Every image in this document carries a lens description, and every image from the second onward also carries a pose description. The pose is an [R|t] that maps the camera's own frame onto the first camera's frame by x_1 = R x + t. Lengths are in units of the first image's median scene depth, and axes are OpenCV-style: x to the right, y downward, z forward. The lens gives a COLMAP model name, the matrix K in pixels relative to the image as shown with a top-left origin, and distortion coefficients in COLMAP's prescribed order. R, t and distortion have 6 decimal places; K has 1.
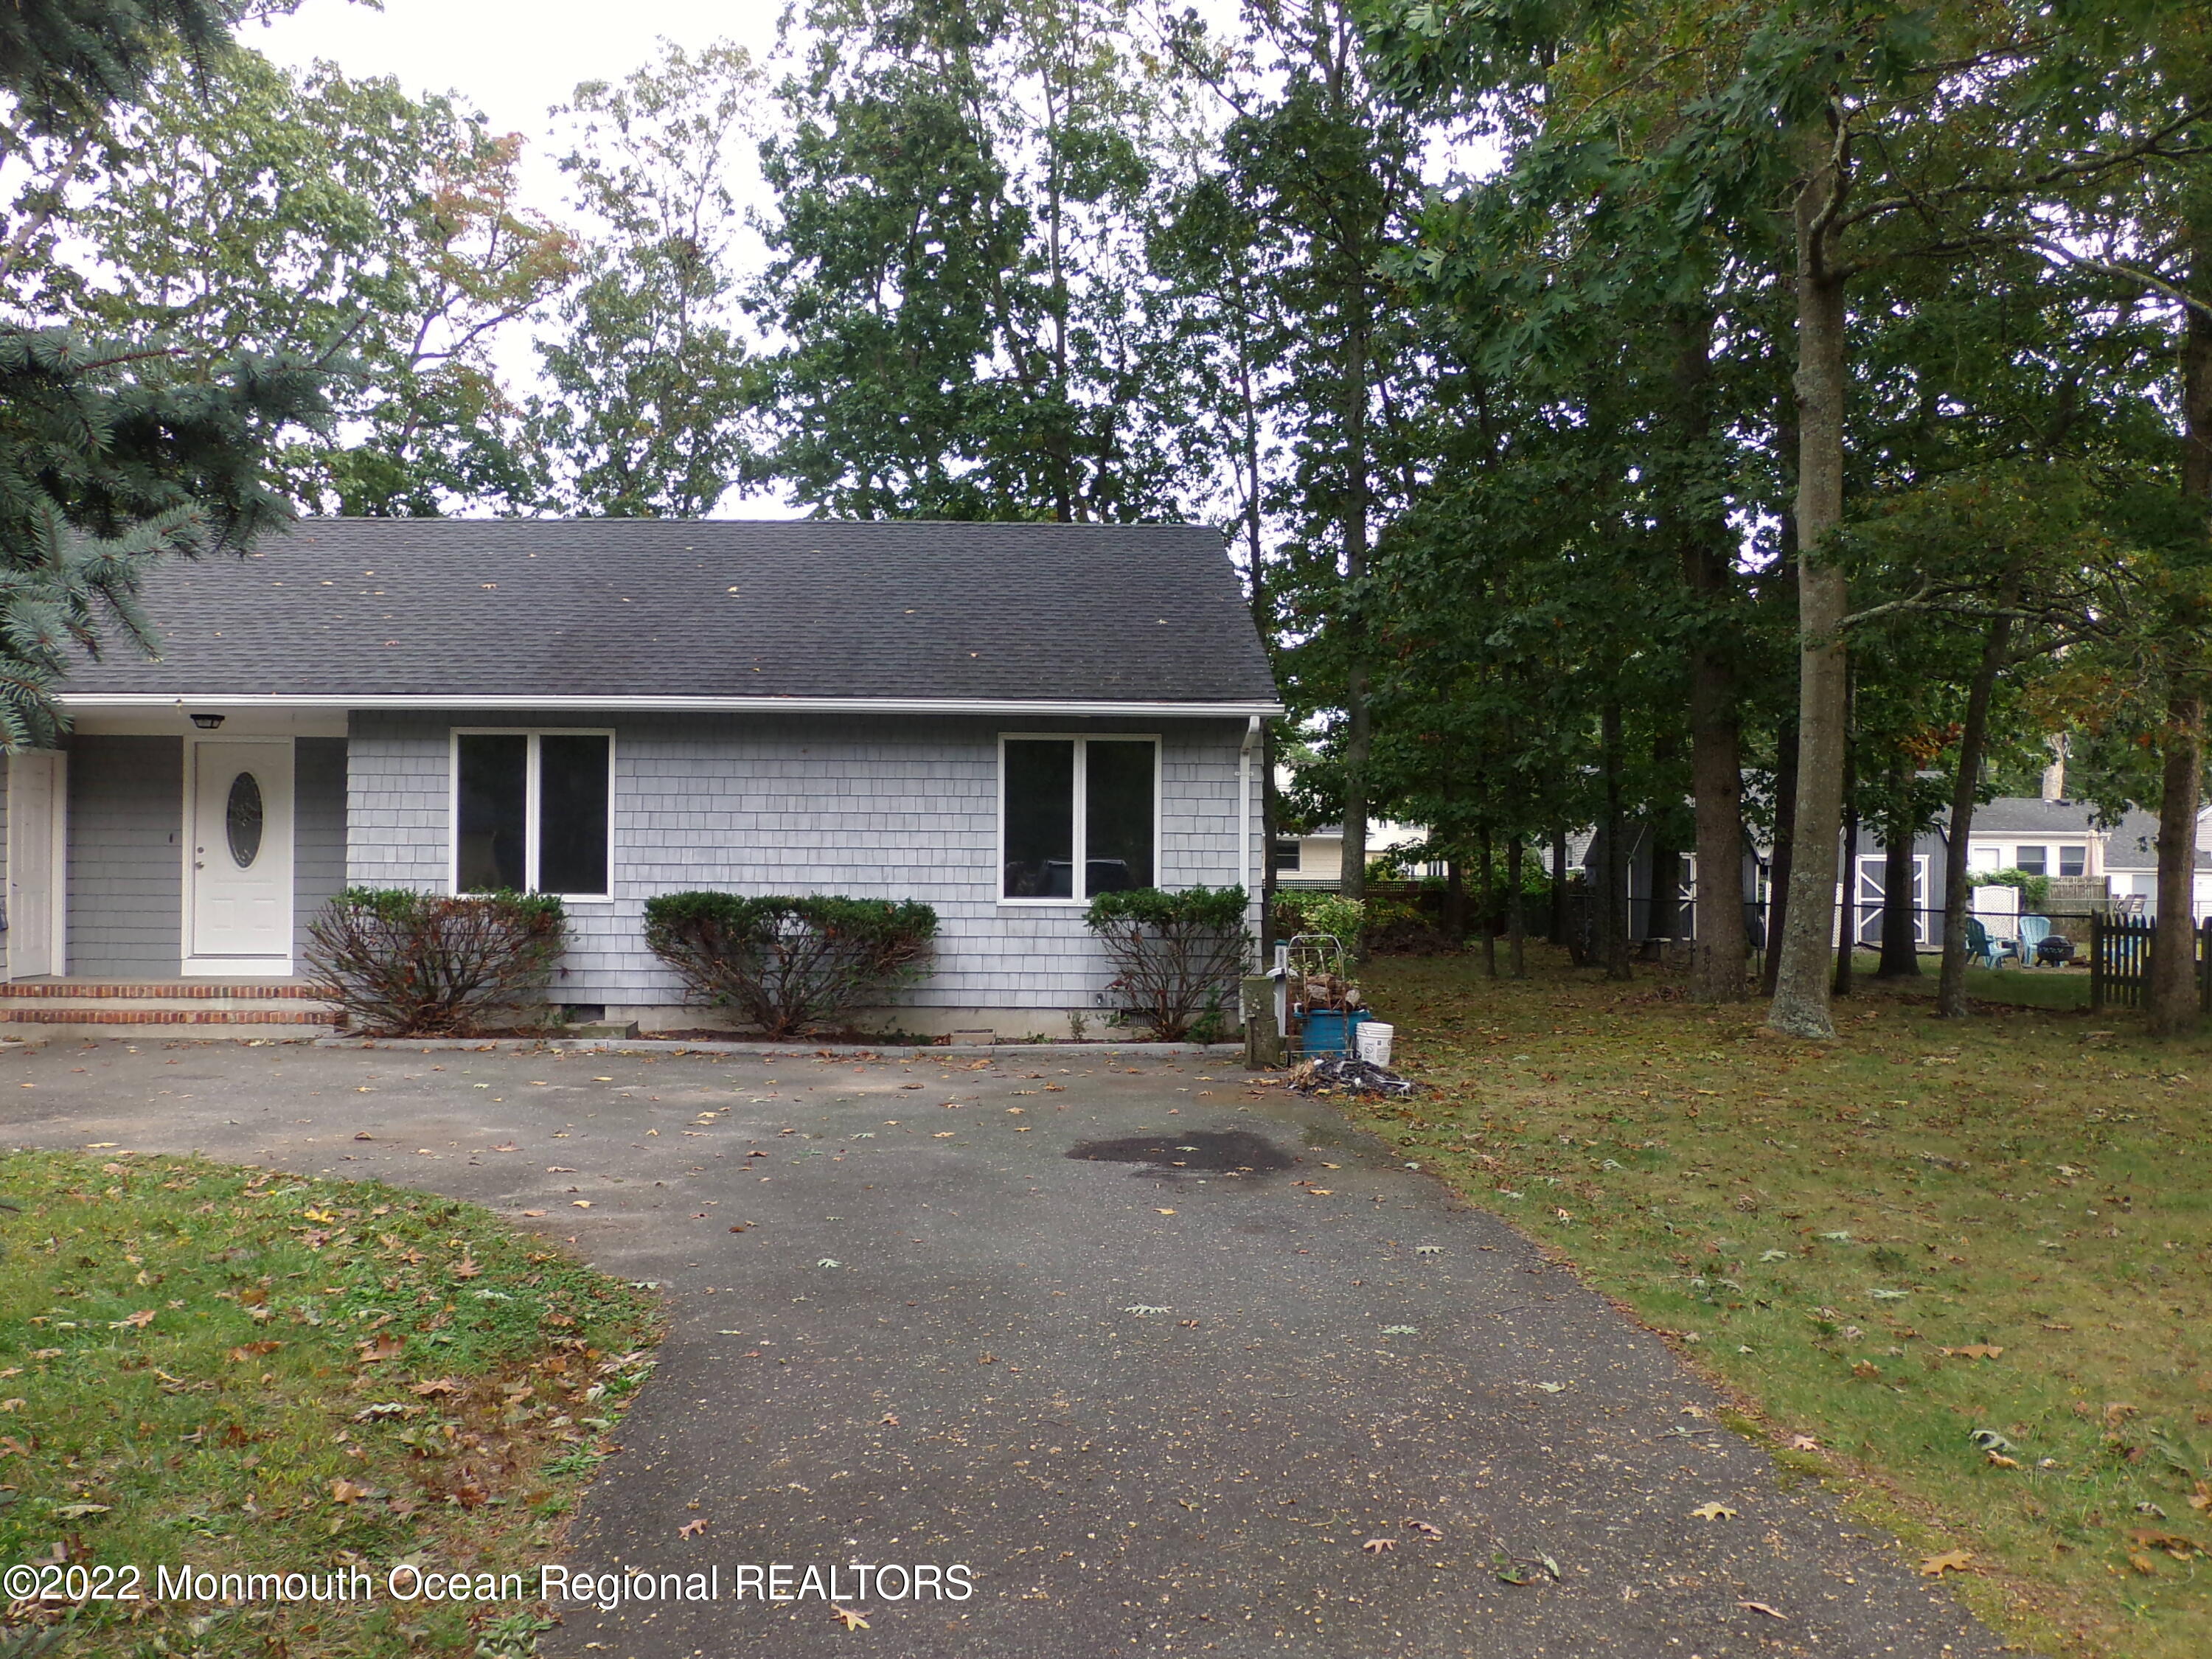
lens RADIAL K [[1706.4, 0, 1069.8], [0, 1706.4, 854.5], [0, 0, 1]] dist [-0.042601, 0.077192]
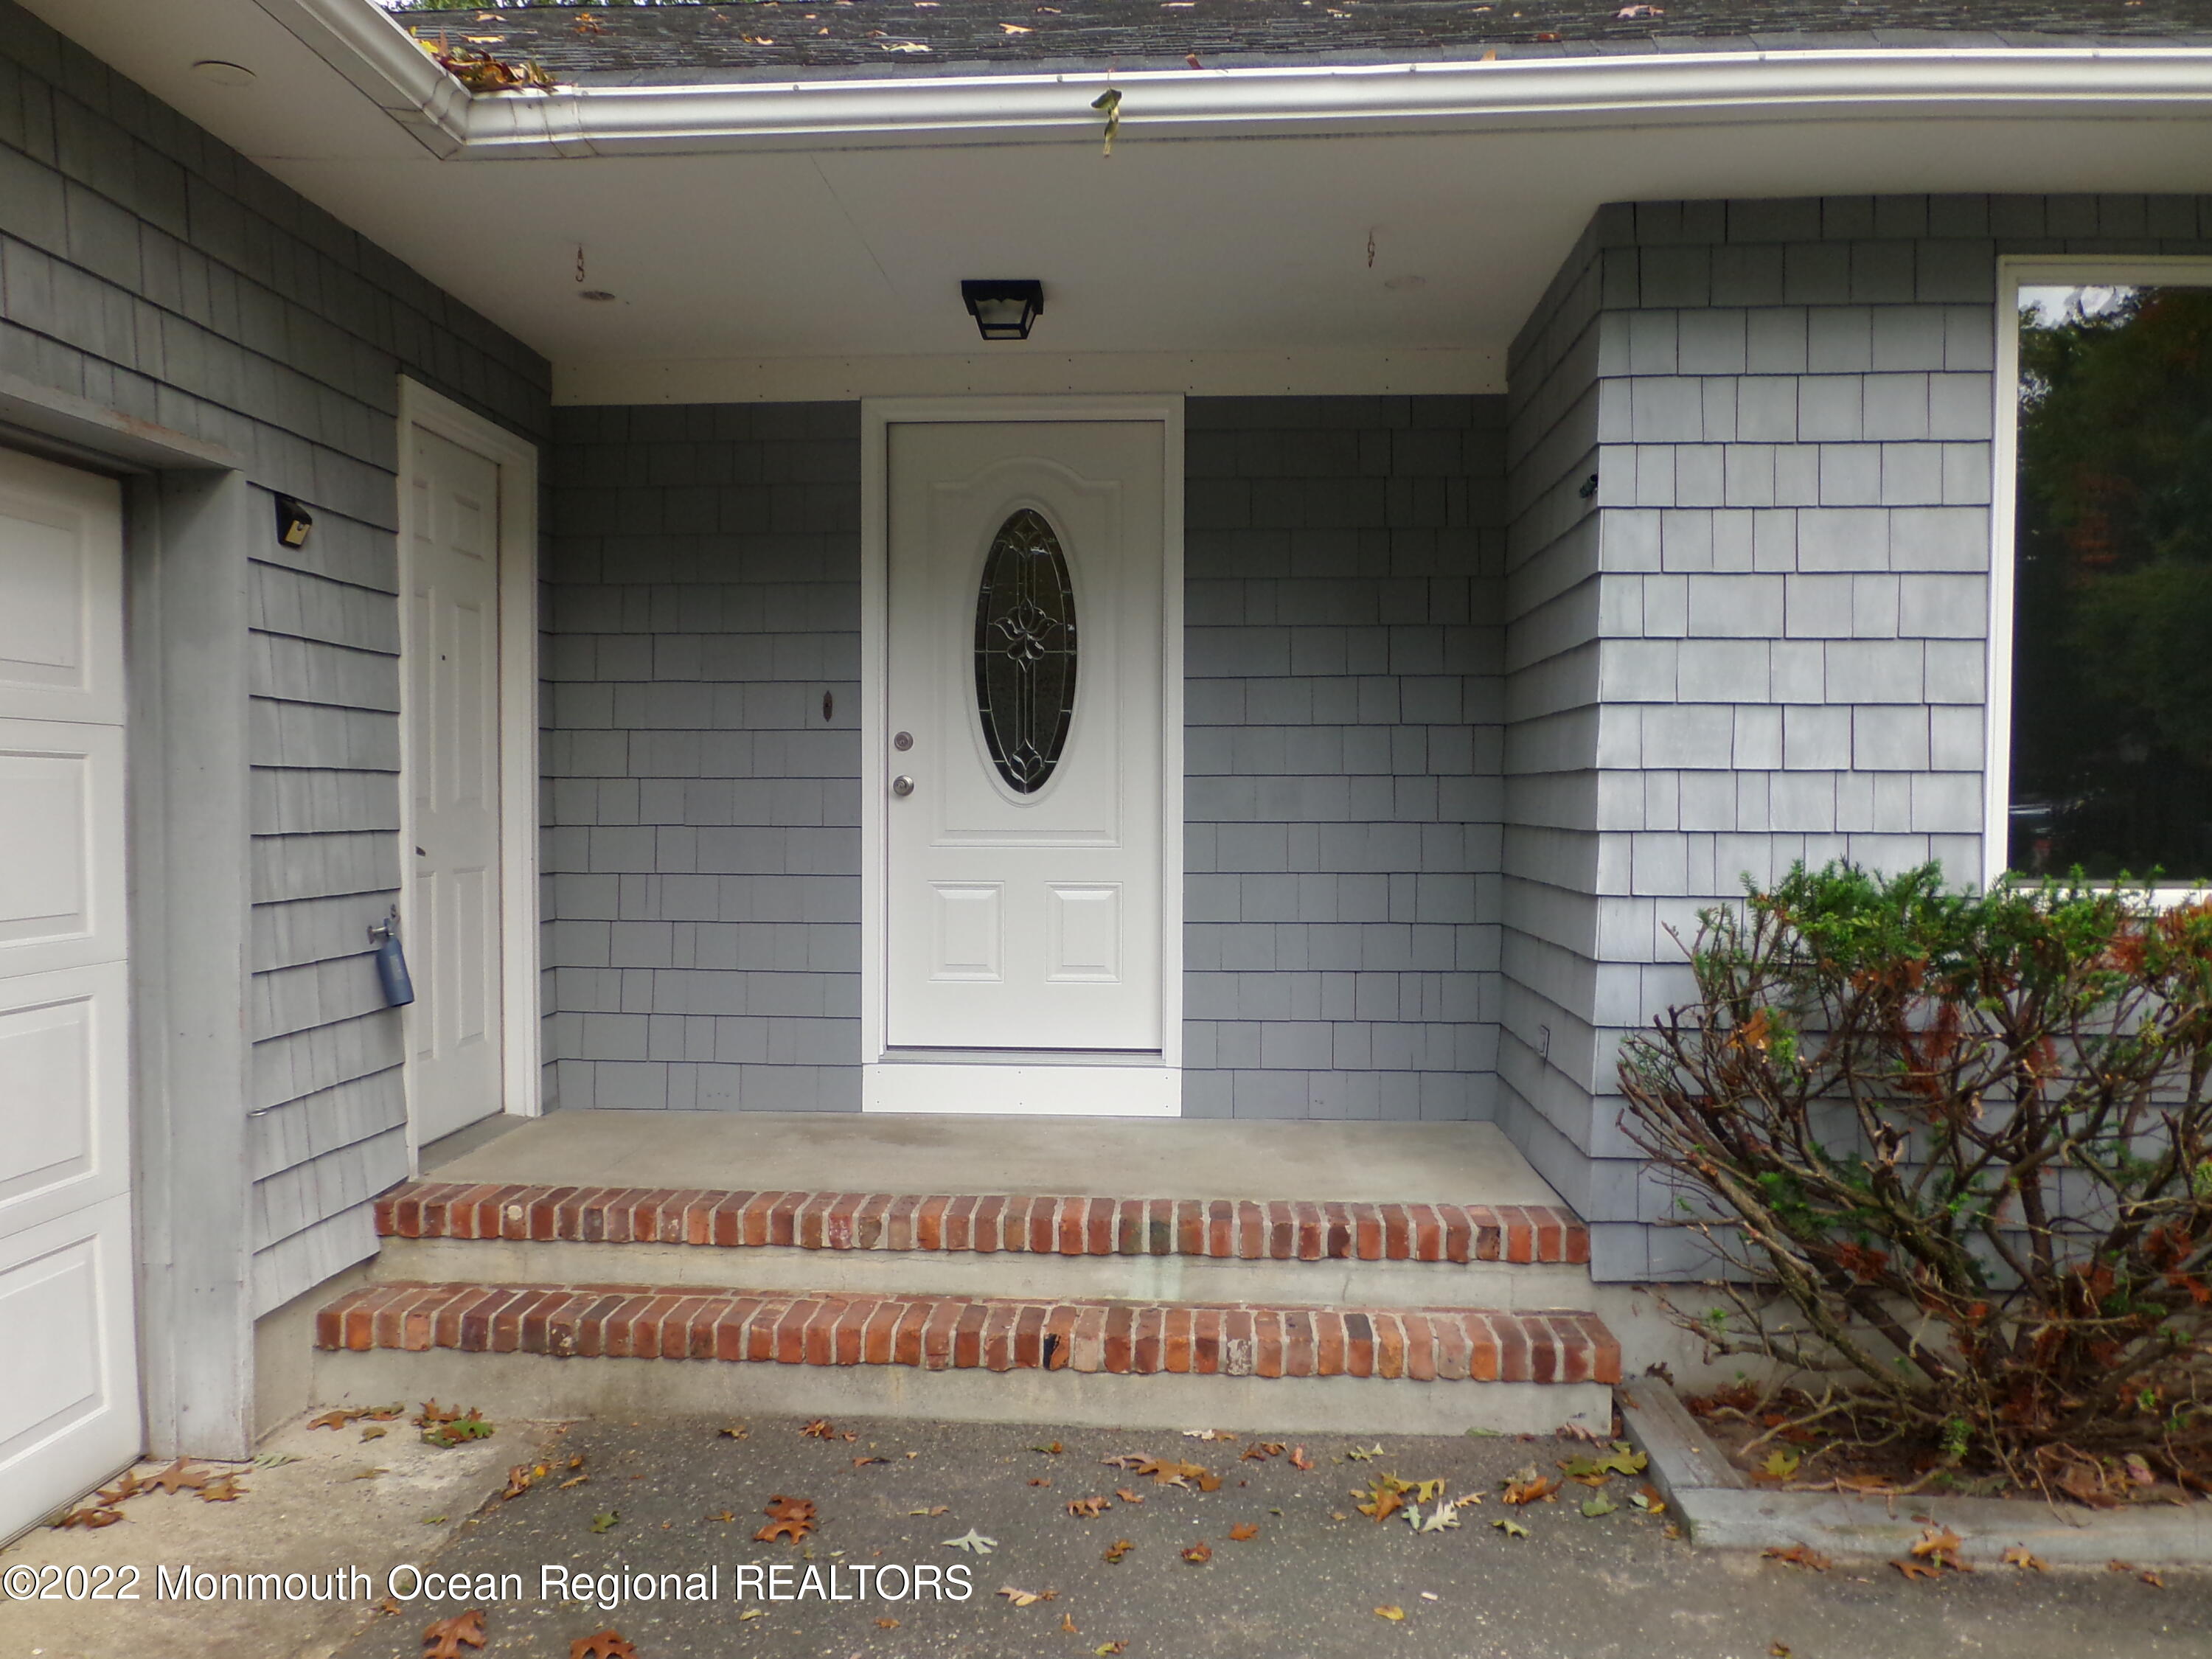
lens RADIAL K [[1706.4, 0, 1097.8], [0, 1706.4, 851.7], [0, 0, 1]] dist [-0.042601, 0.077192]
pose [[0.995623, -0.000887, -0.093454, -0.483001], [0.004389, 0.999296, 0.037265, 0.007391], [0.093355, -0.037512, 0.994926, 0.724049]]
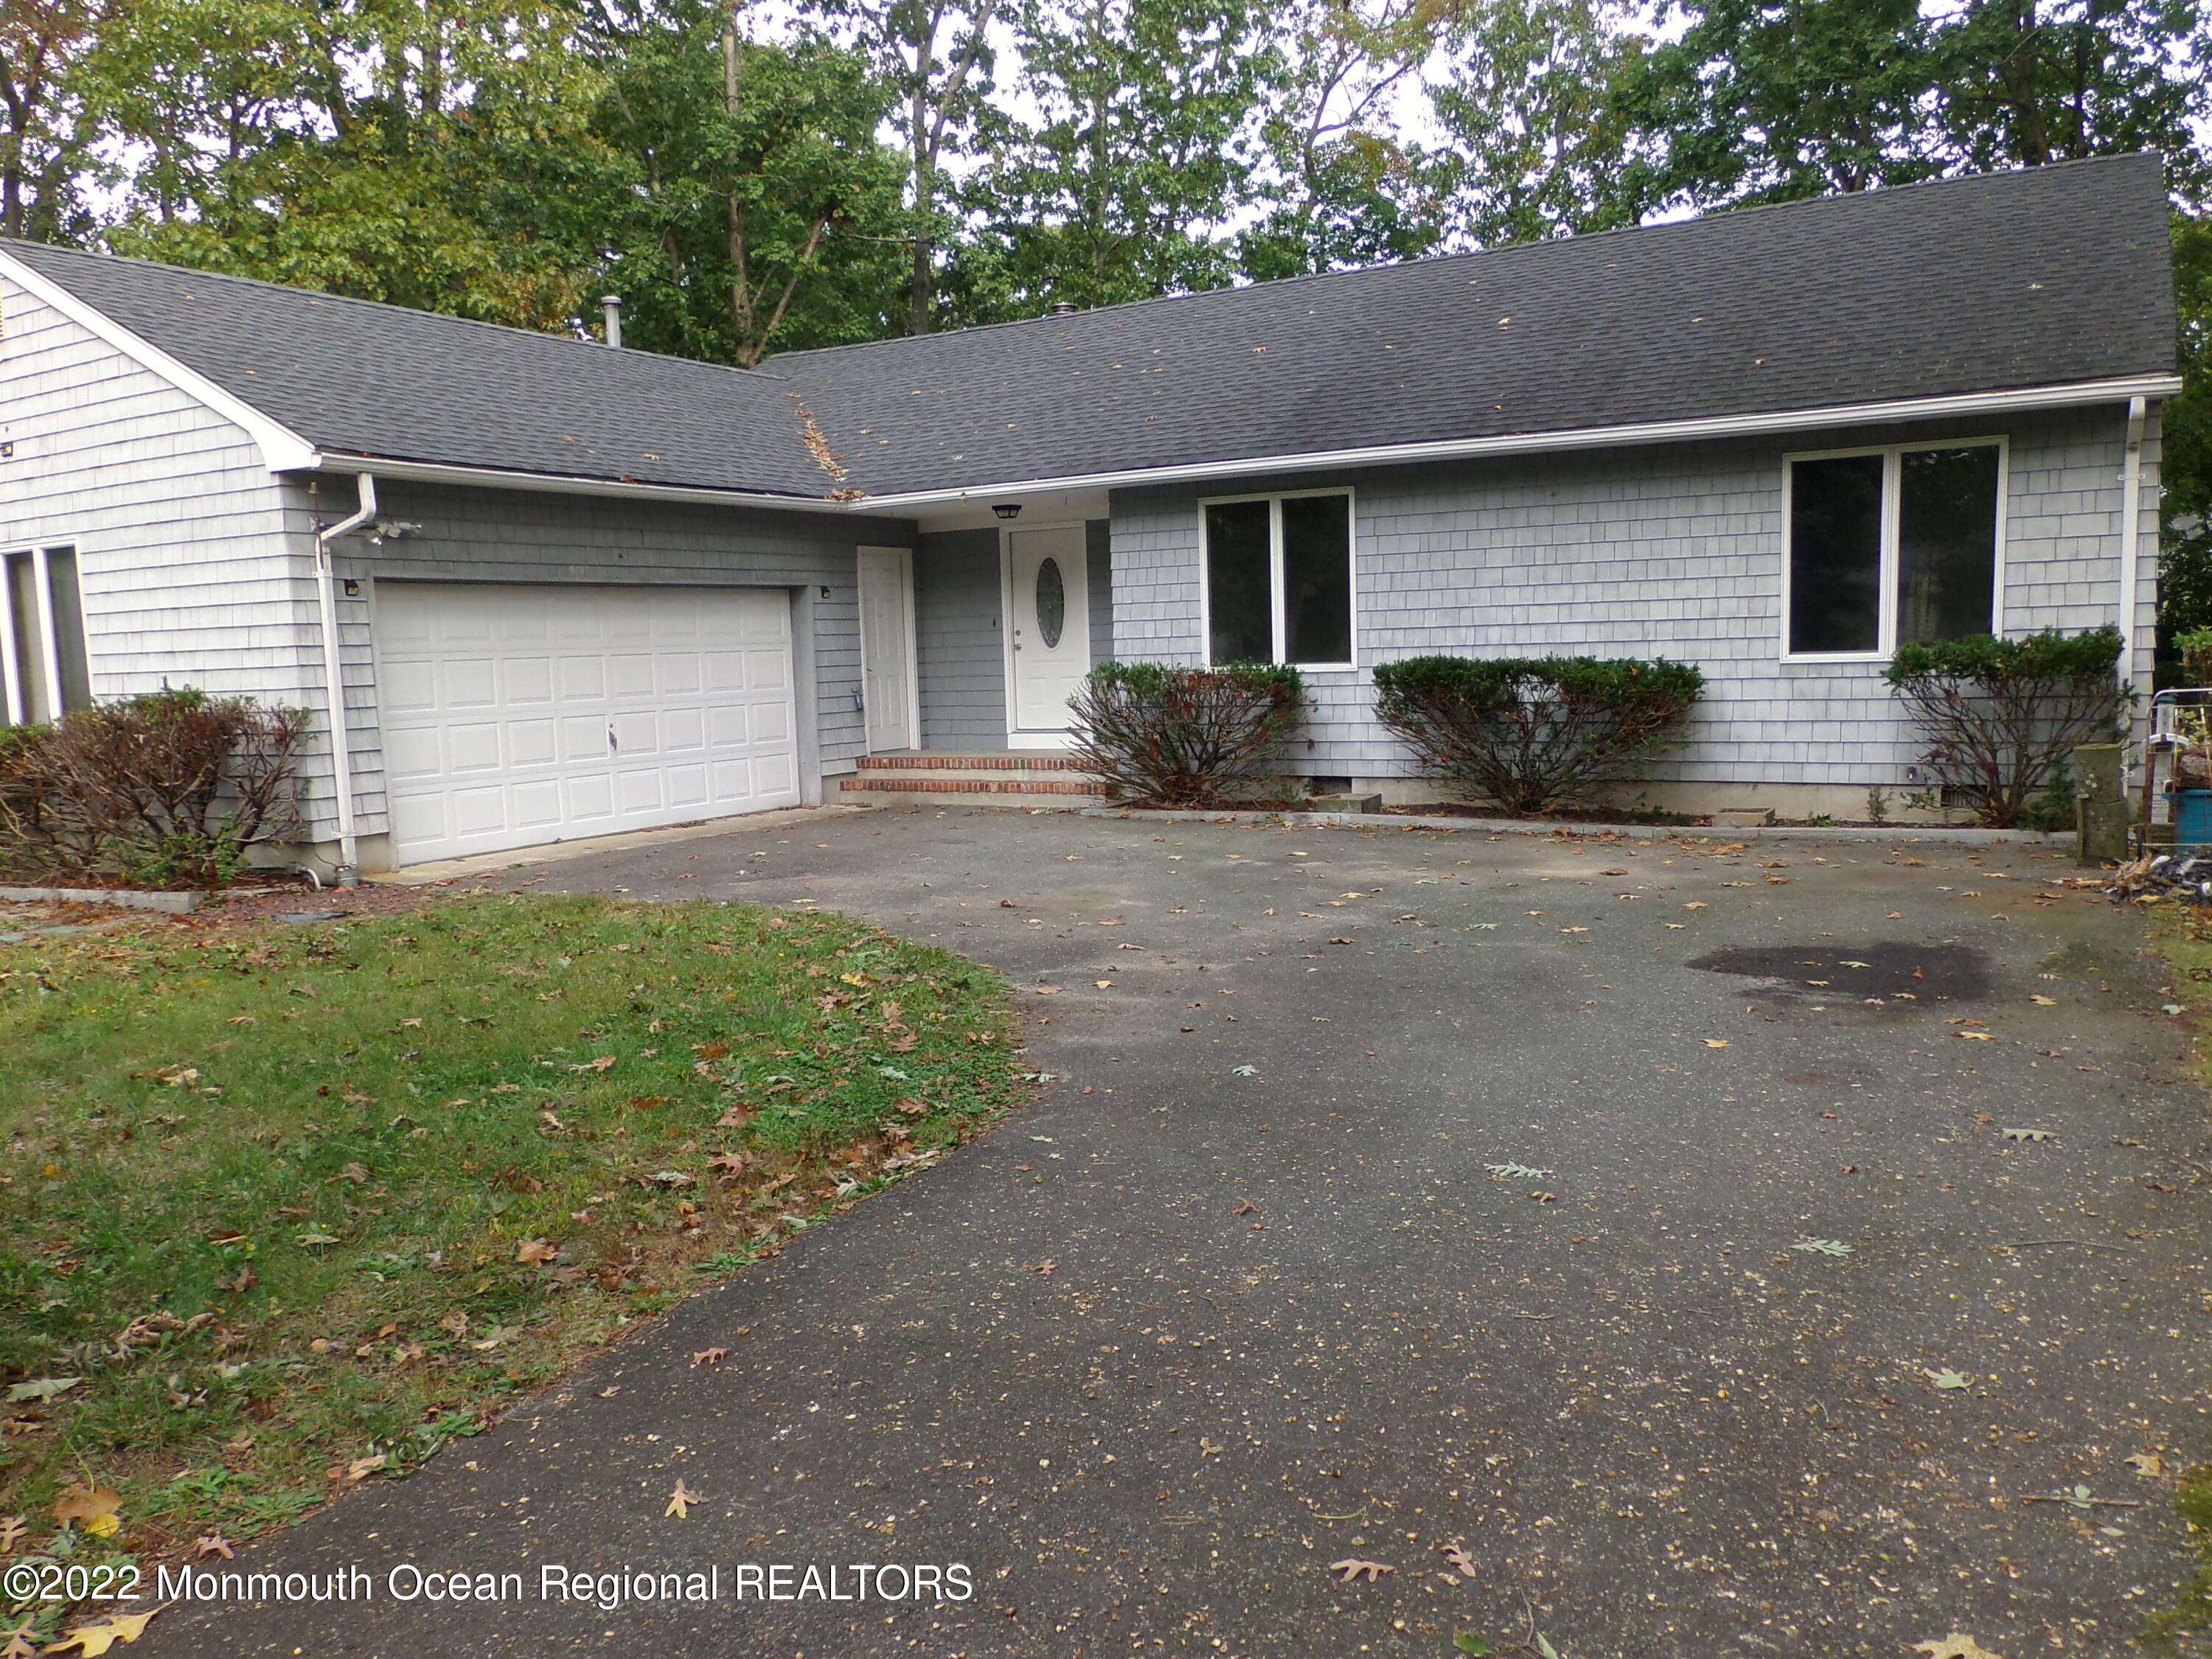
lens RADIAL K [[1706.4, 0, 1089.9], [0, 1706.4, 843.4], [0, 0, 1]] dist [-0.042601, 0.077192]
pose [[0.846362, 0.025776, -0.531984, 0.118211], [0.041999, 0.992488, 0.114908, 0.008239], [0.530950, -0.119596, 0.838921, 0.105670]]
